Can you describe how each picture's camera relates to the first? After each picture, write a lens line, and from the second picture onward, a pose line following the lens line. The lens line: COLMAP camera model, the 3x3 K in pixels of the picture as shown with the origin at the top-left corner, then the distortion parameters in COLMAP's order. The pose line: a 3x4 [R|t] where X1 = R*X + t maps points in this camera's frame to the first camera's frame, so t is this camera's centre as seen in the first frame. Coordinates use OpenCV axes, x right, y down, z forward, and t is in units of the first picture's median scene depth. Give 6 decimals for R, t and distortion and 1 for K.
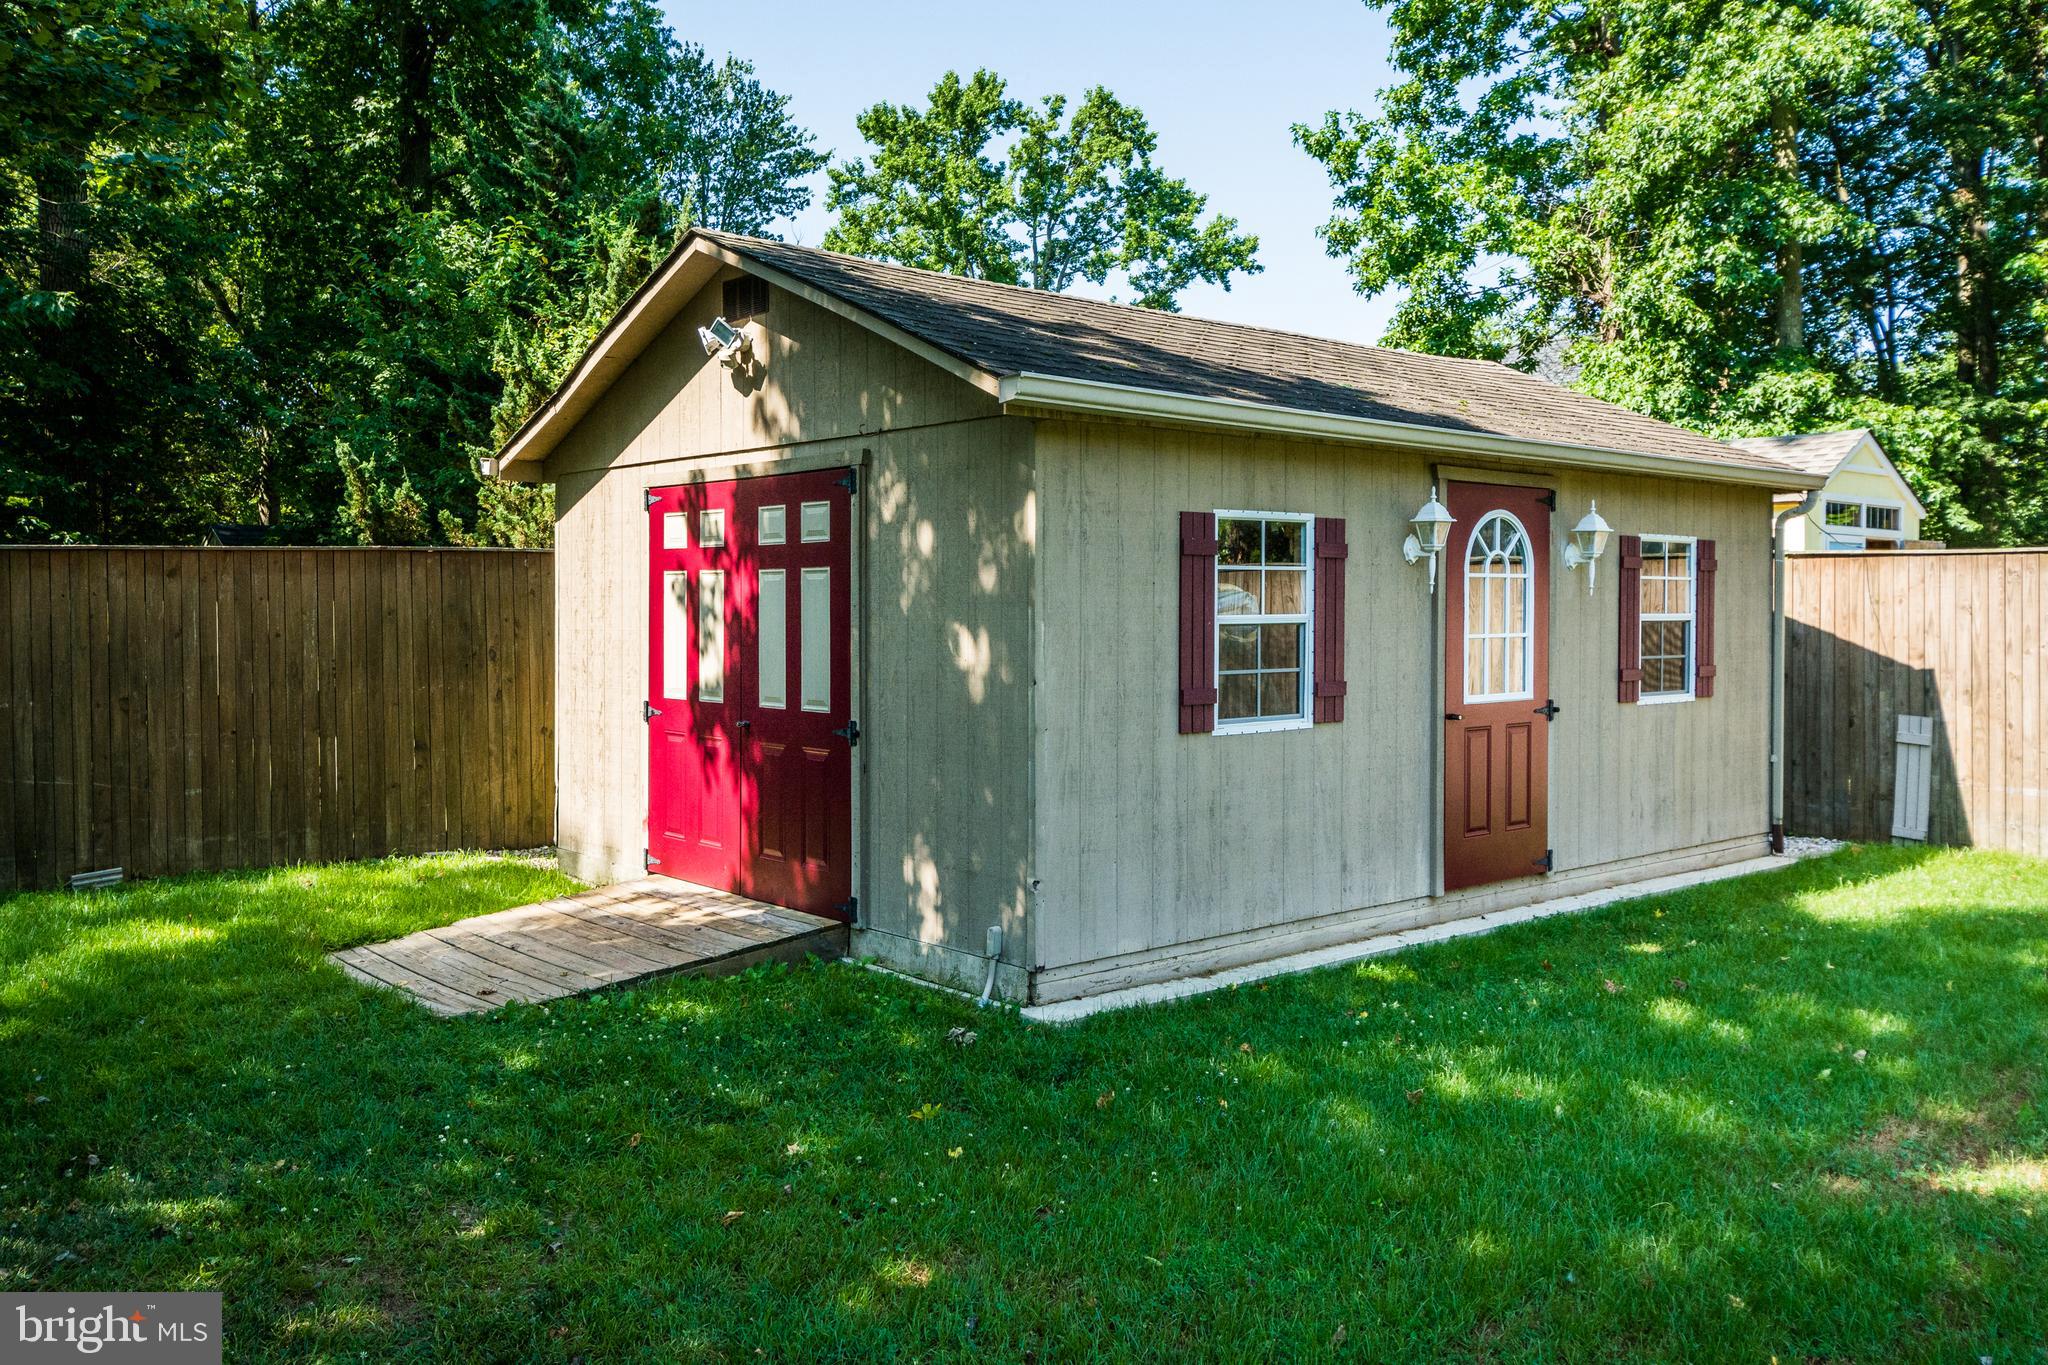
lens RADIAL K [[1705.1, 0, 1024.9], [0, 1705.1, 676.1], [0, 0, 1]] dist [-0.002192, 0.000621]
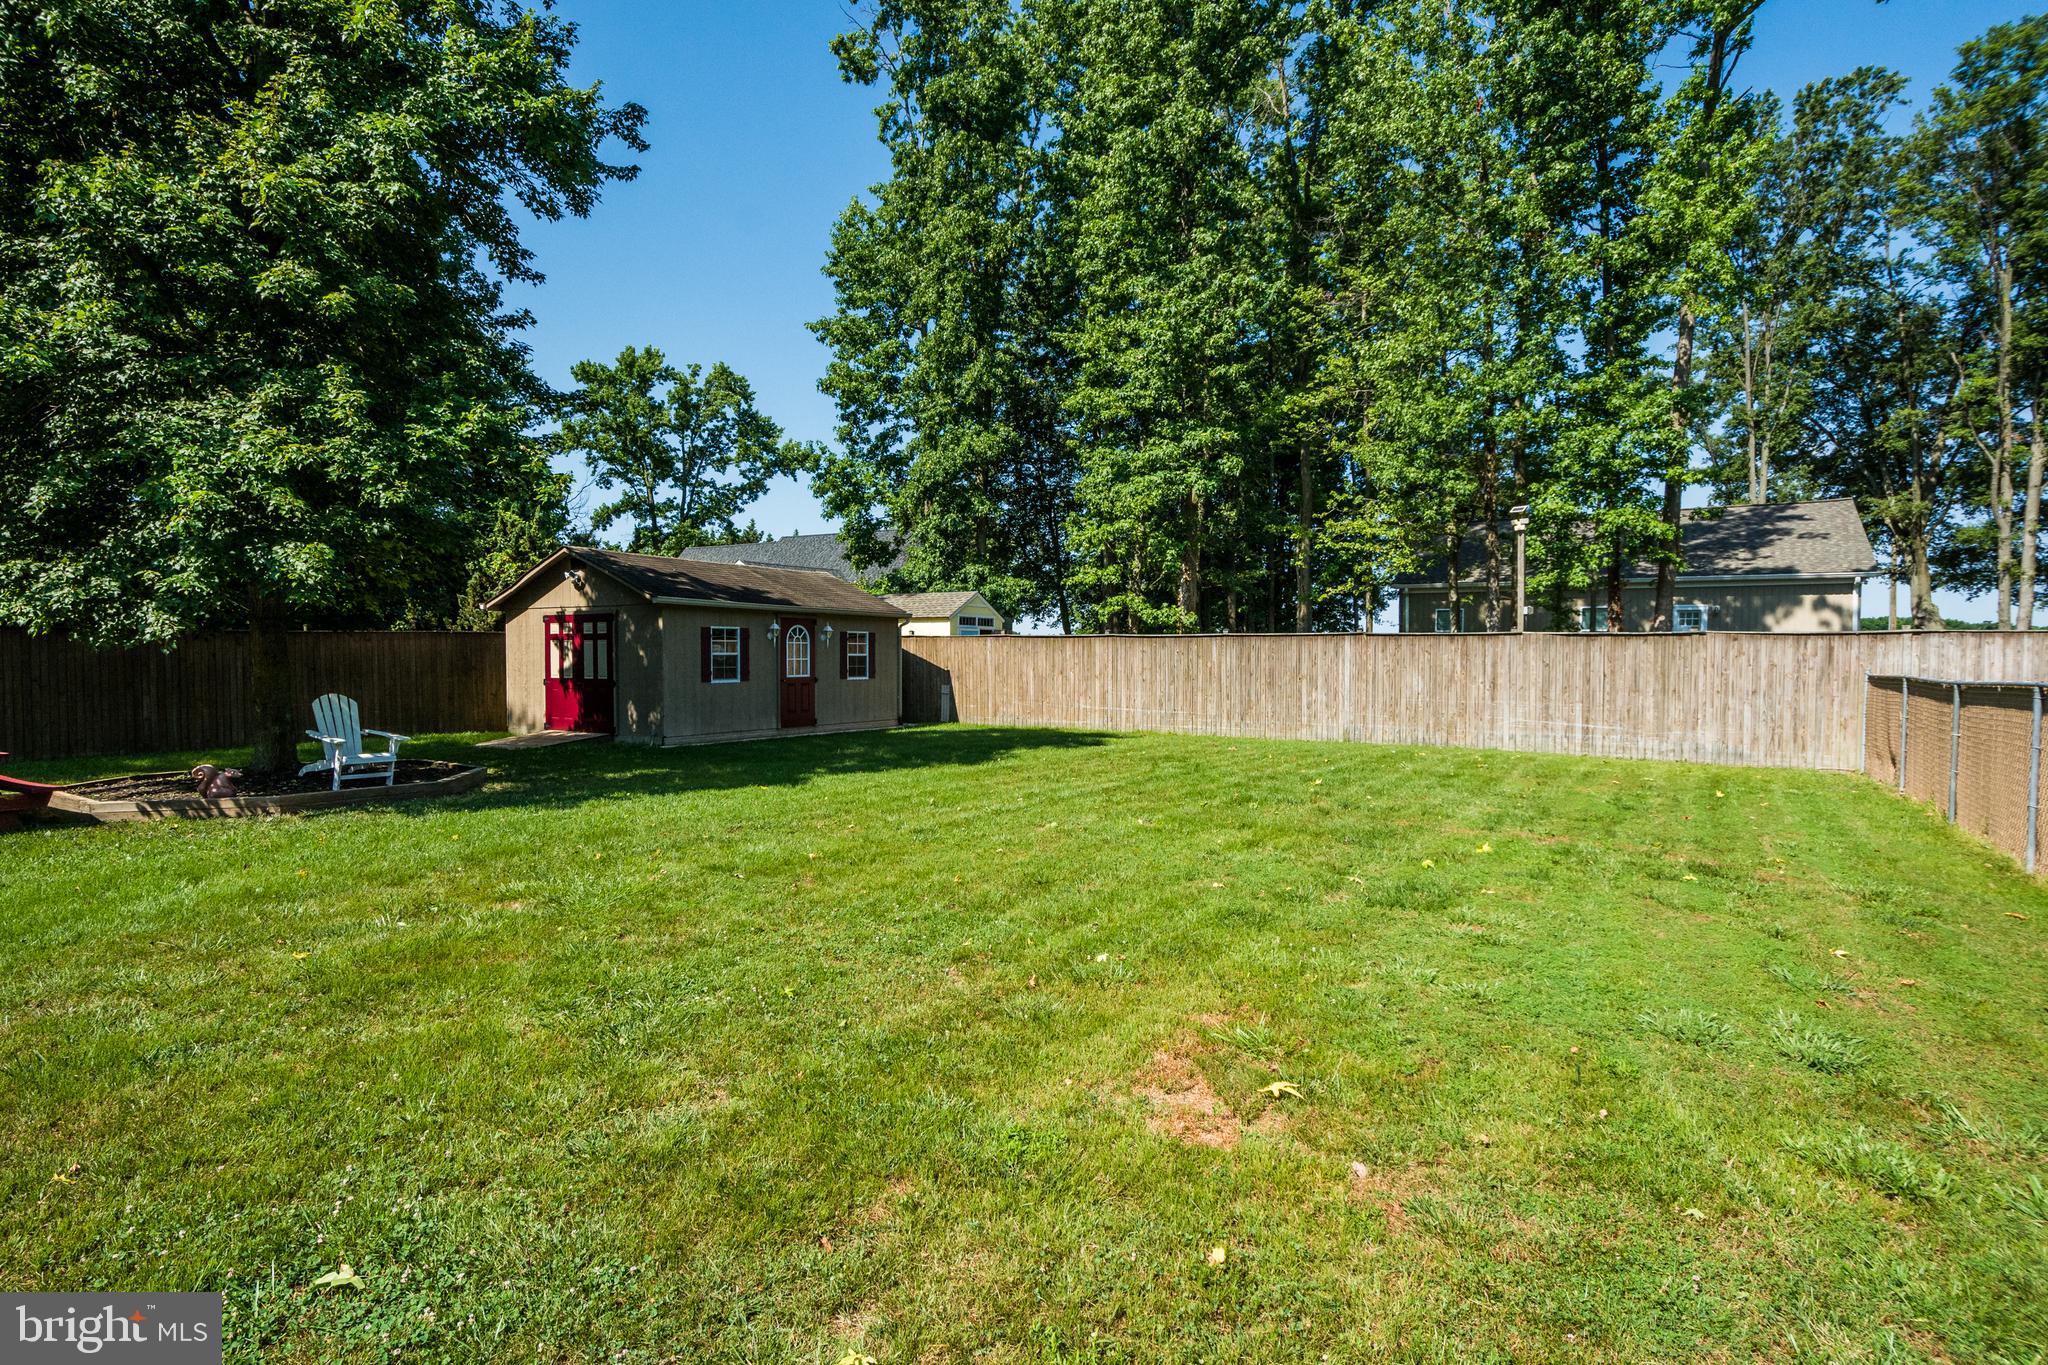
lens RADIAL K [[1163.2, 0, 1040.7], [0, 1163.2, 688.9], [0, 0, 1]] dist [0.005648, -0.001170]
pose [[0.956668, -0.008369, 0.291059, 0.007441], [0.013600, 0.999780, -0.015951, 0.013276], [-0.290862, 0.019218, 0.956572, -0.231932]]
